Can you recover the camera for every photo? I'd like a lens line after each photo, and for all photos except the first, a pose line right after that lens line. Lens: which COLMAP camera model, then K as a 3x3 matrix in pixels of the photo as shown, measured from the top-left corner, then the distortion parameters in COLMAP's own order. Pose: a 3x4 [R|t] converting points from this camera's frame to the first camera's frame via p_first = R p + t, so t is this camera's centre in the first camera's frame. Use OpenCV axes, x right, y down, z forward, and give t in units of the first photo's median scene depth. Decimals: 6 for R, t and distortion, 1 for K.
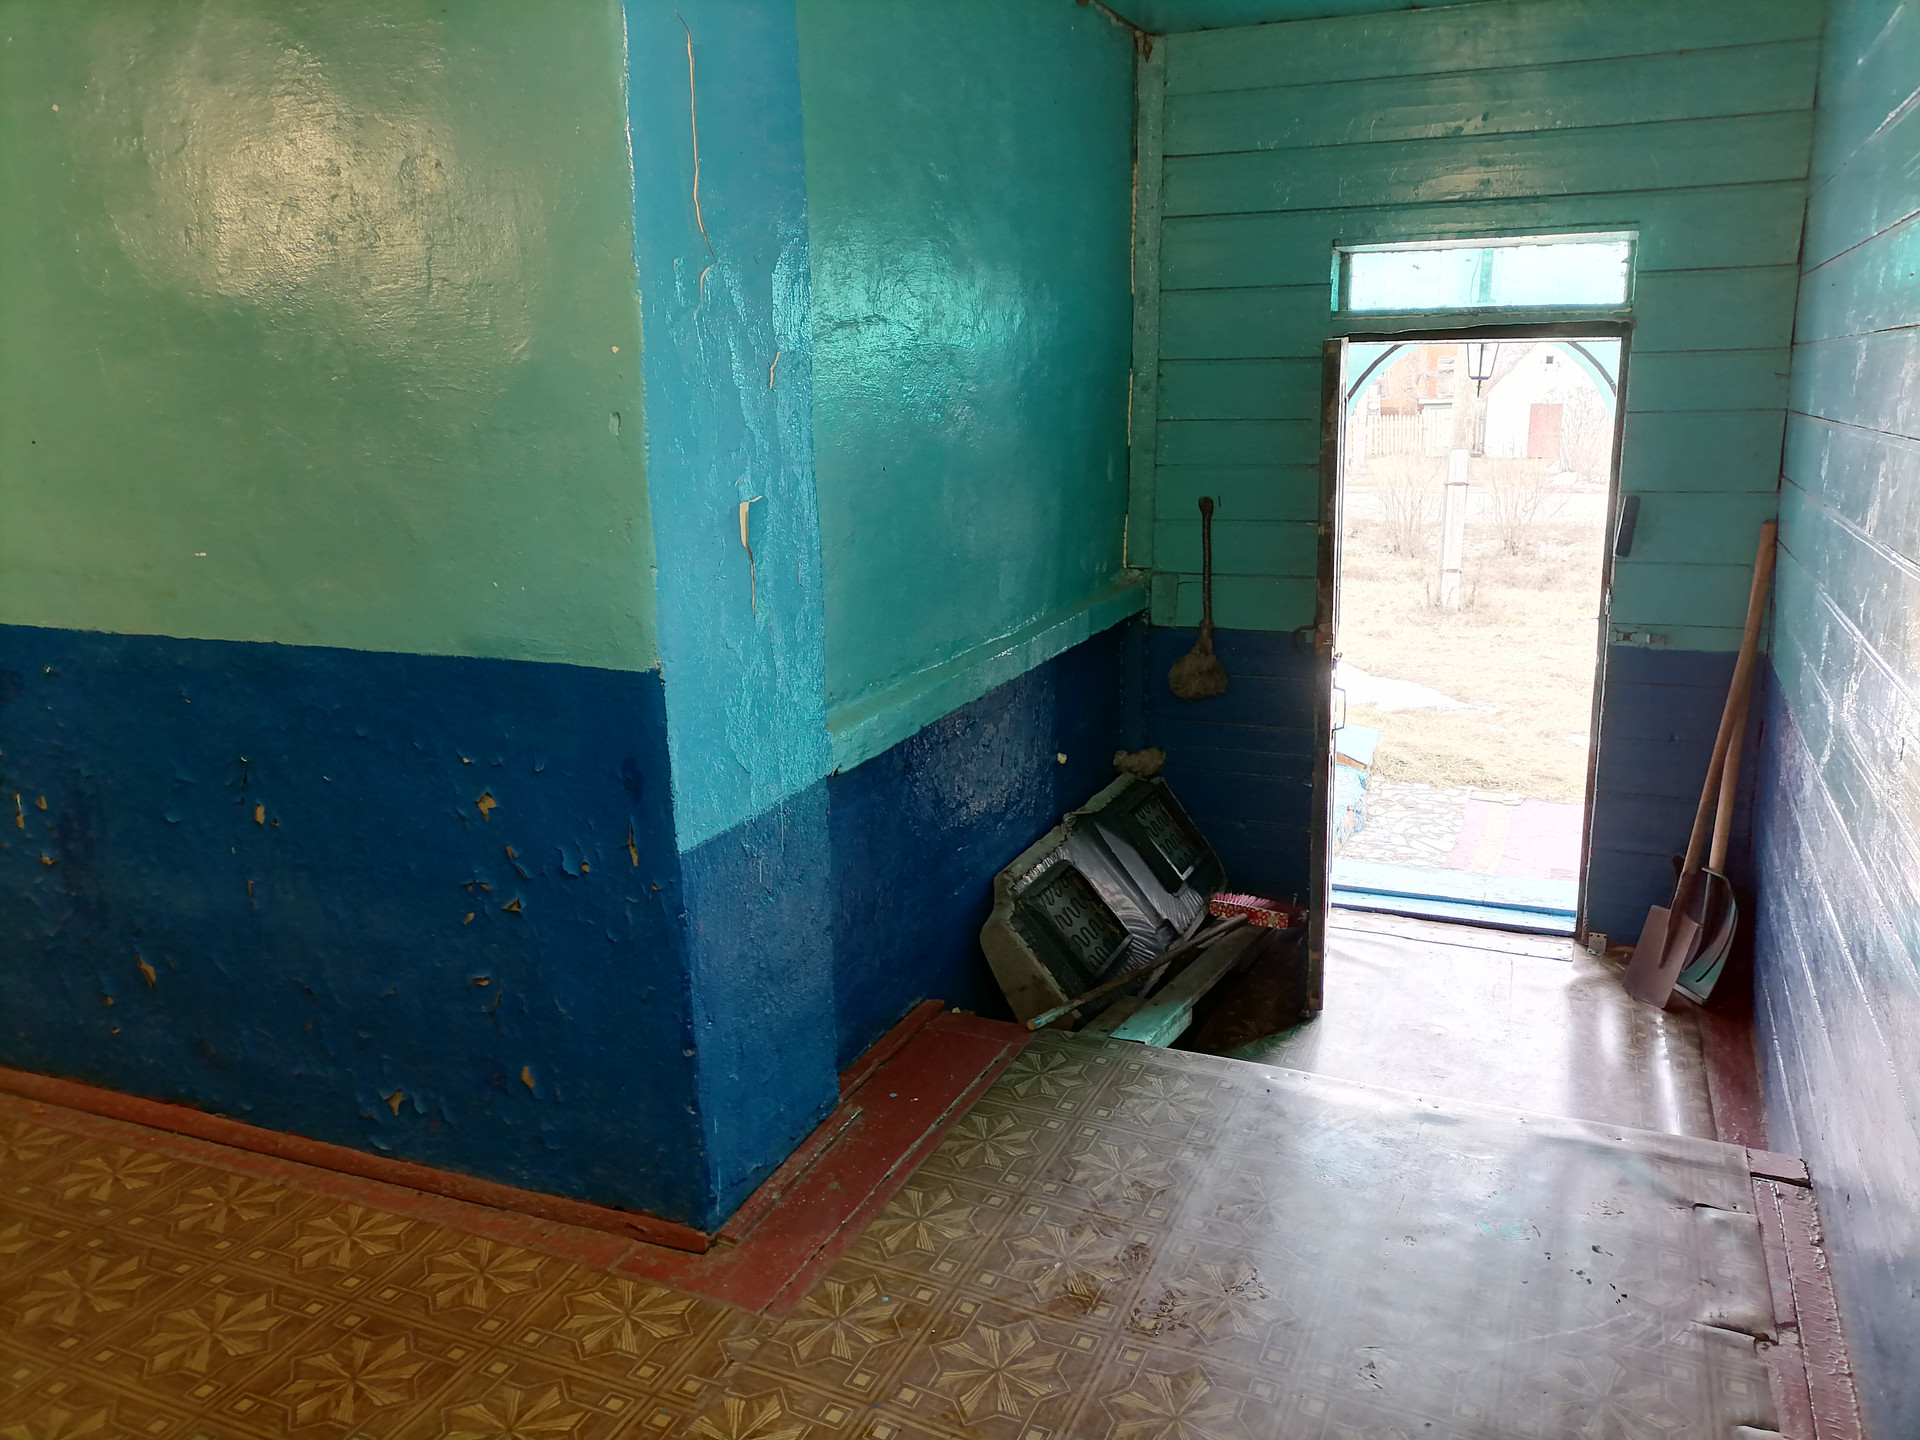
lens RADIAL K [[1429.5, 0, 964.0], [0, 1429.5, 719.7], [0, 0, 1]] dist [0.035453, -0.001539]
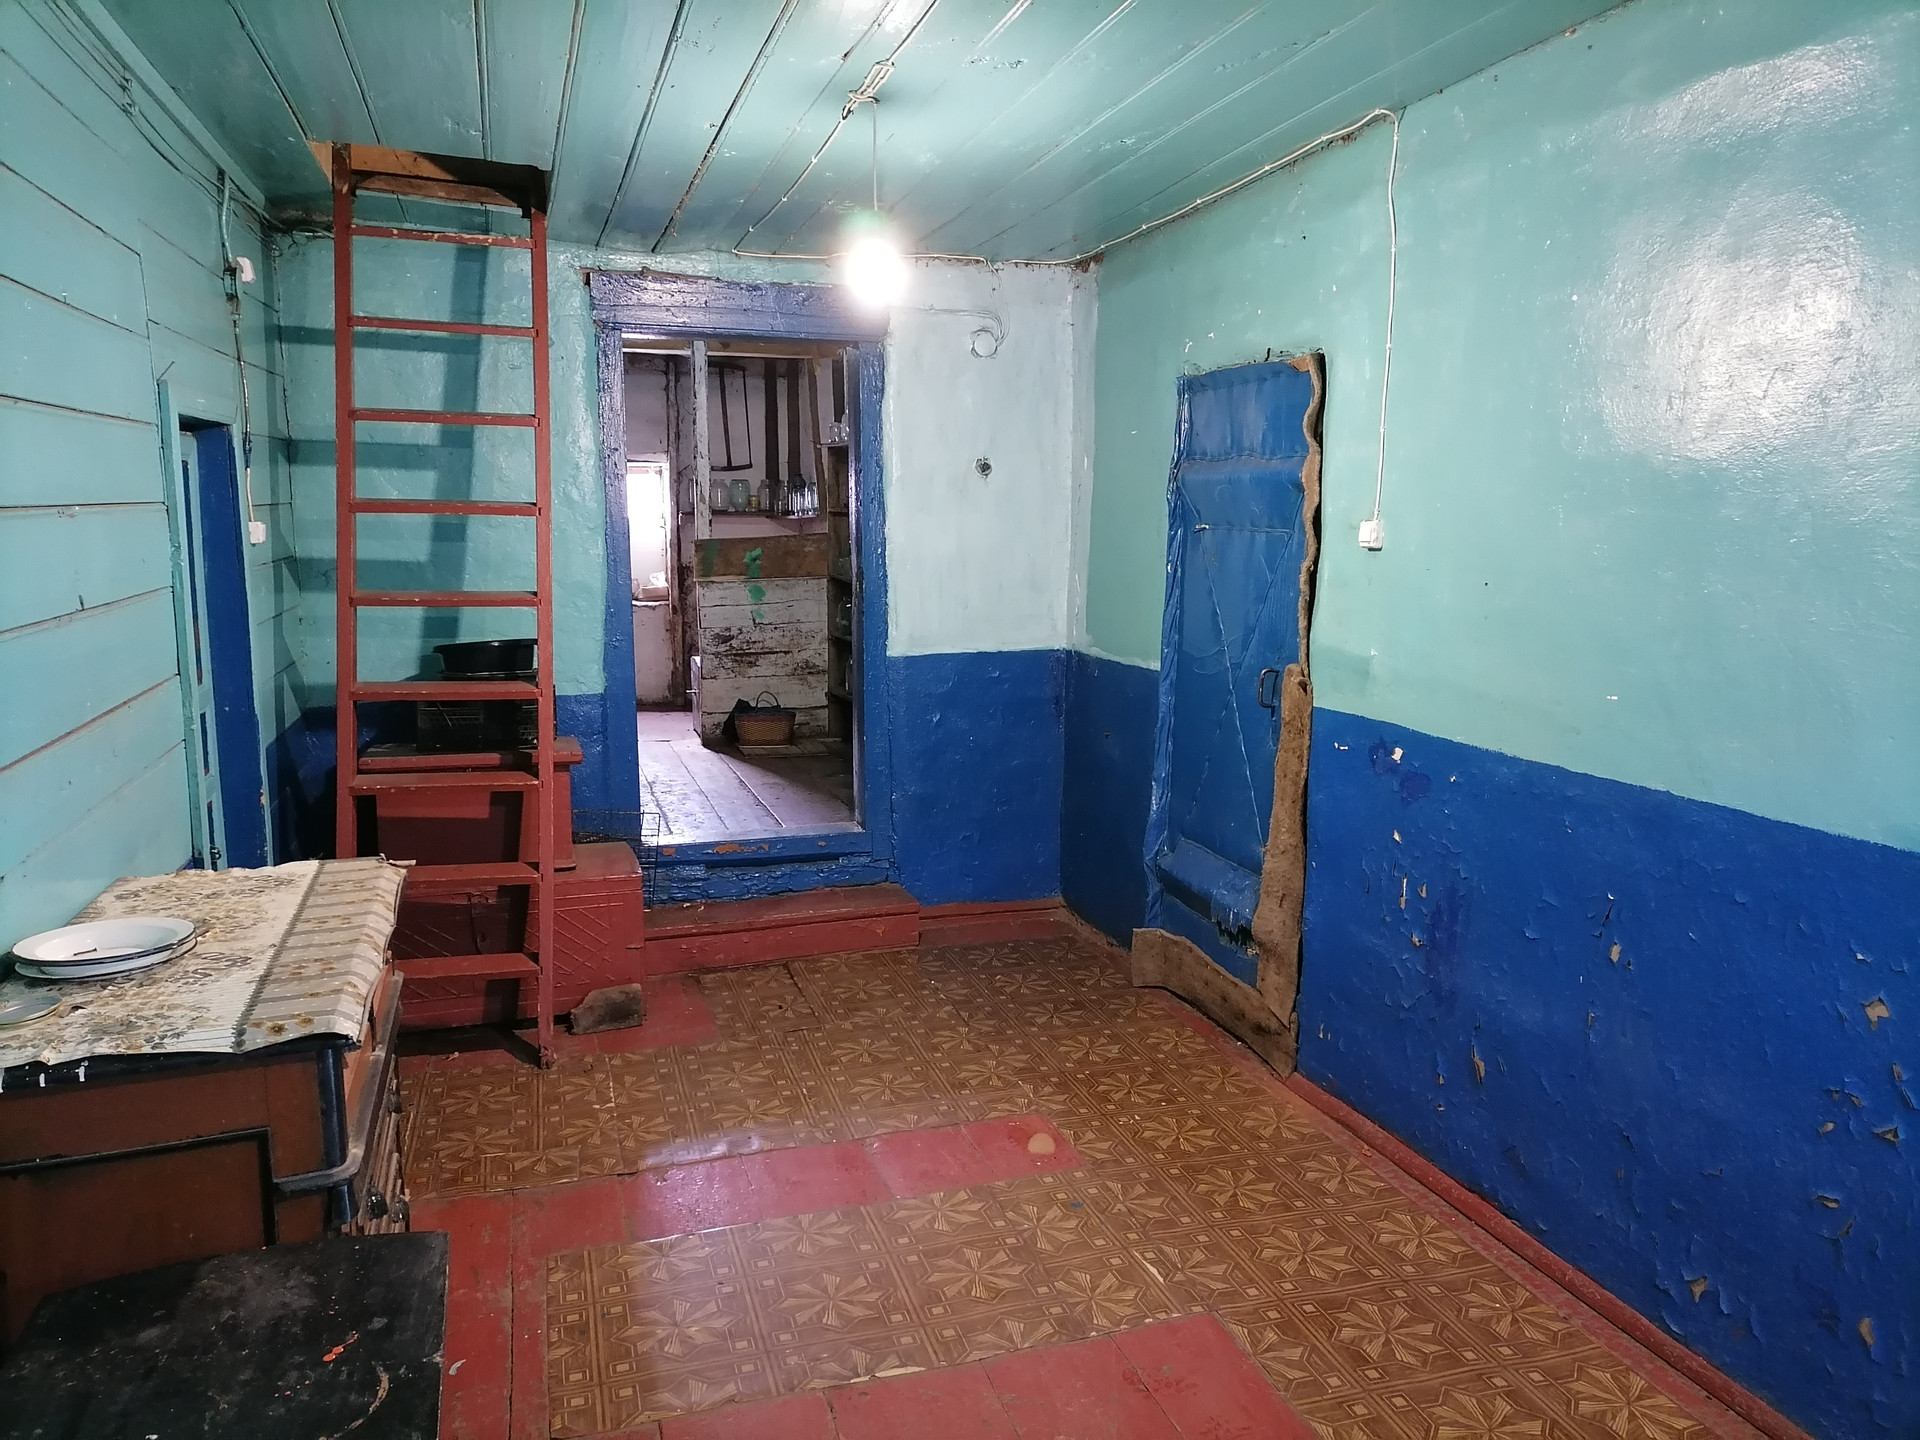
lens RADIAL K [[1429.5, 0, 960.6], [0, 1429.5, 721.4], [0, 0, 1]] dist [0.035453, -0.001539]
pose [[0.645390, 0.134190, -0.751974, -0.043266], [-0.196997, 0.980386, 0.005876, -0.010198], [0.738013, 0.144345, 0.659167, -0.040758]]
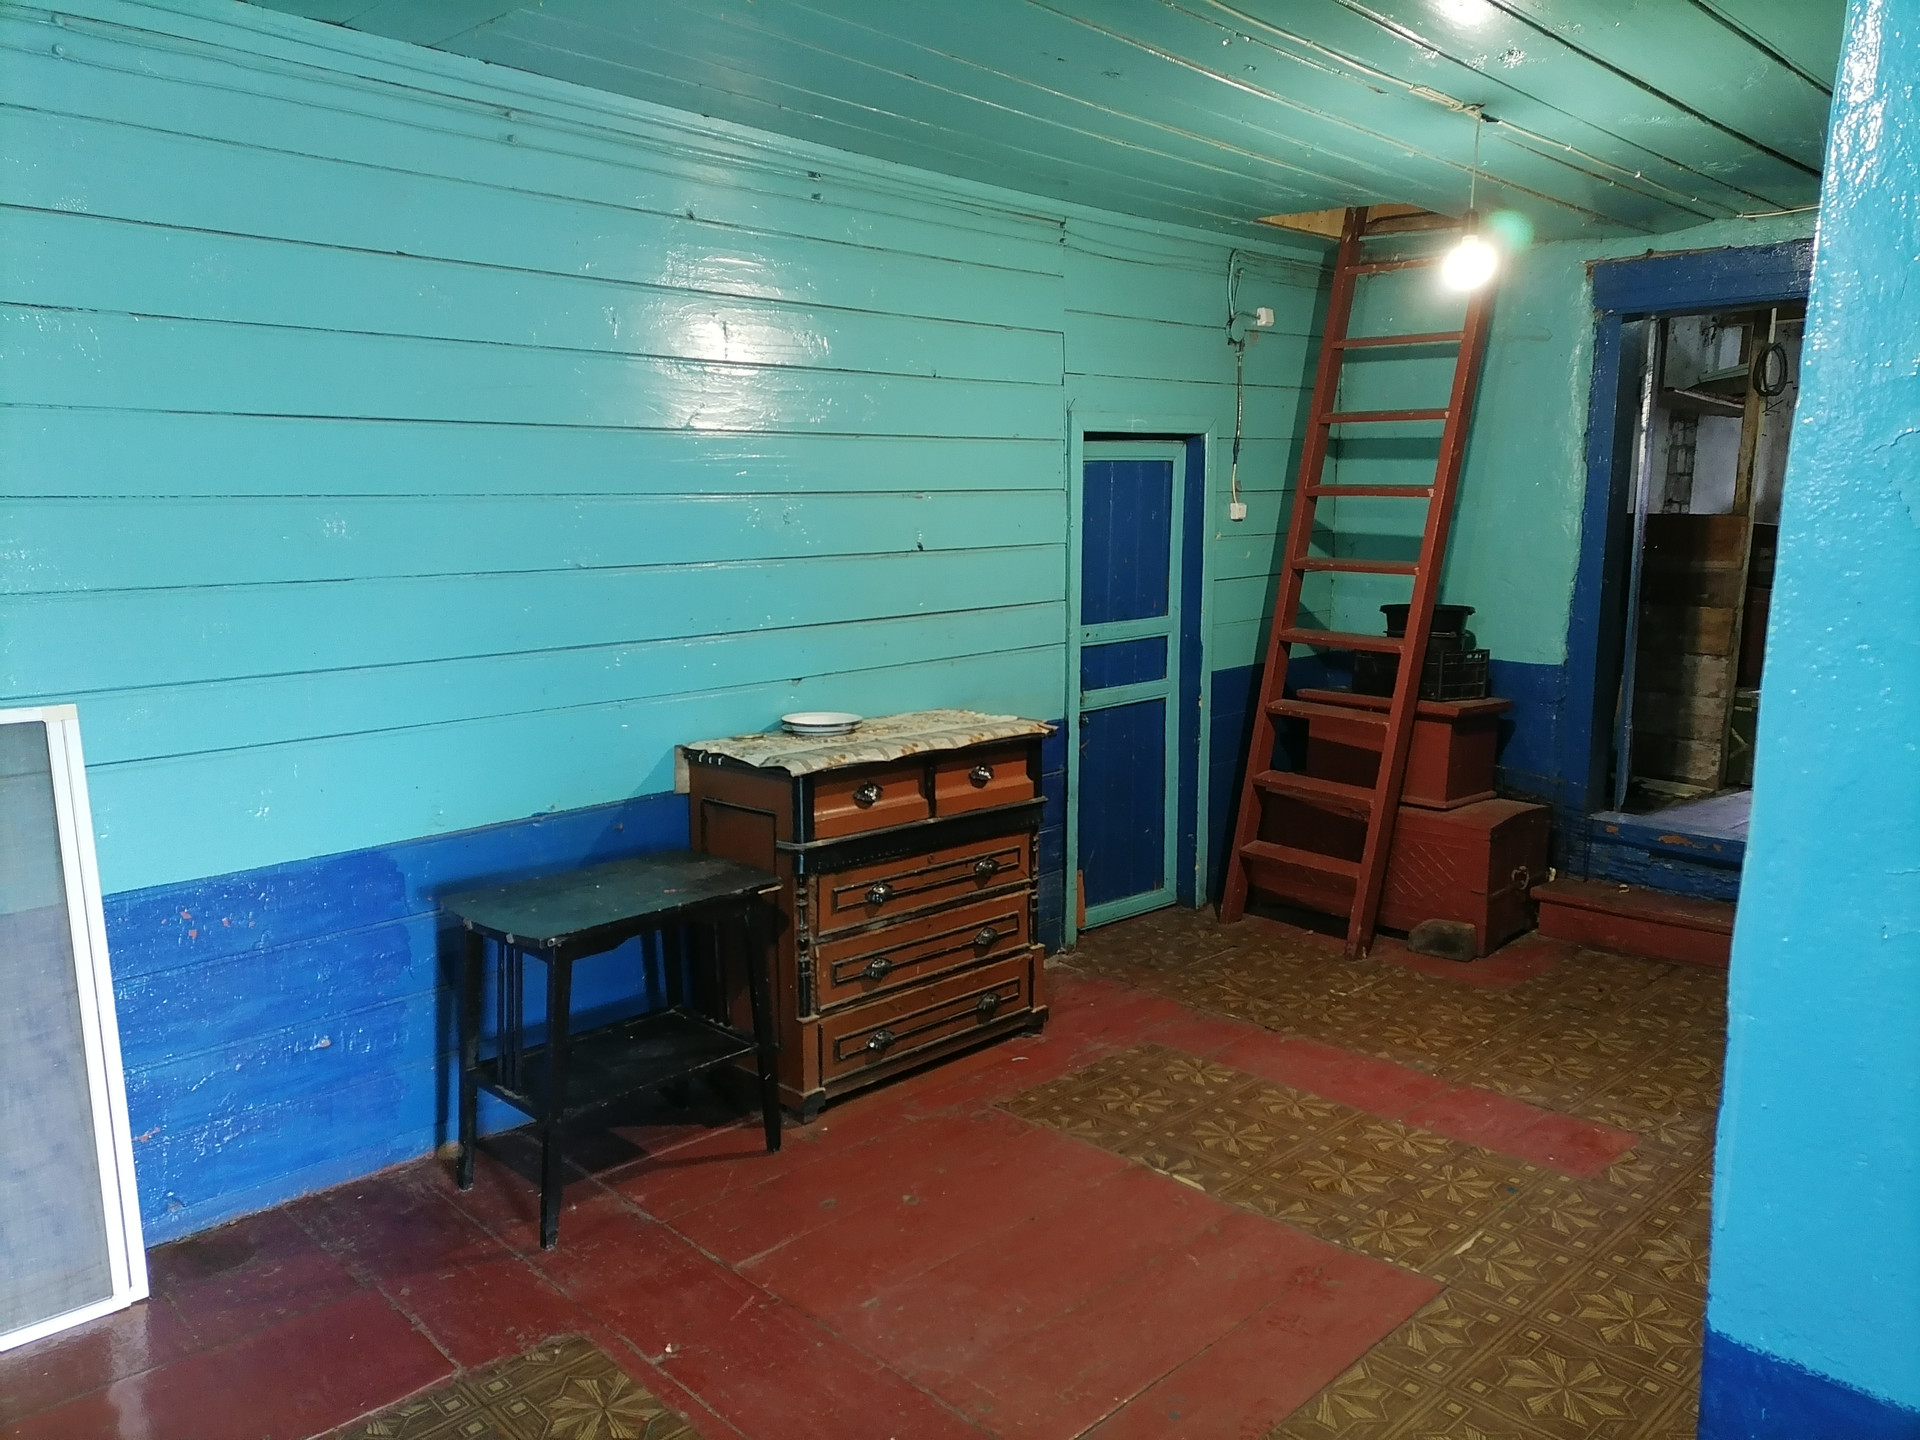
lens RADIAL K [[1429.5, 0, 953.4], [0, 1429.5, 724.6], [0, 0, 1]] dist [0.035453, -0.001539]
pose [[-0.378536, 0.168258, -0.910165, 0.367475], [-0.210641, 0.941876, 0.261726, -0.203492], [0.901300, 0.290790, -0.321092, 0.726021]]
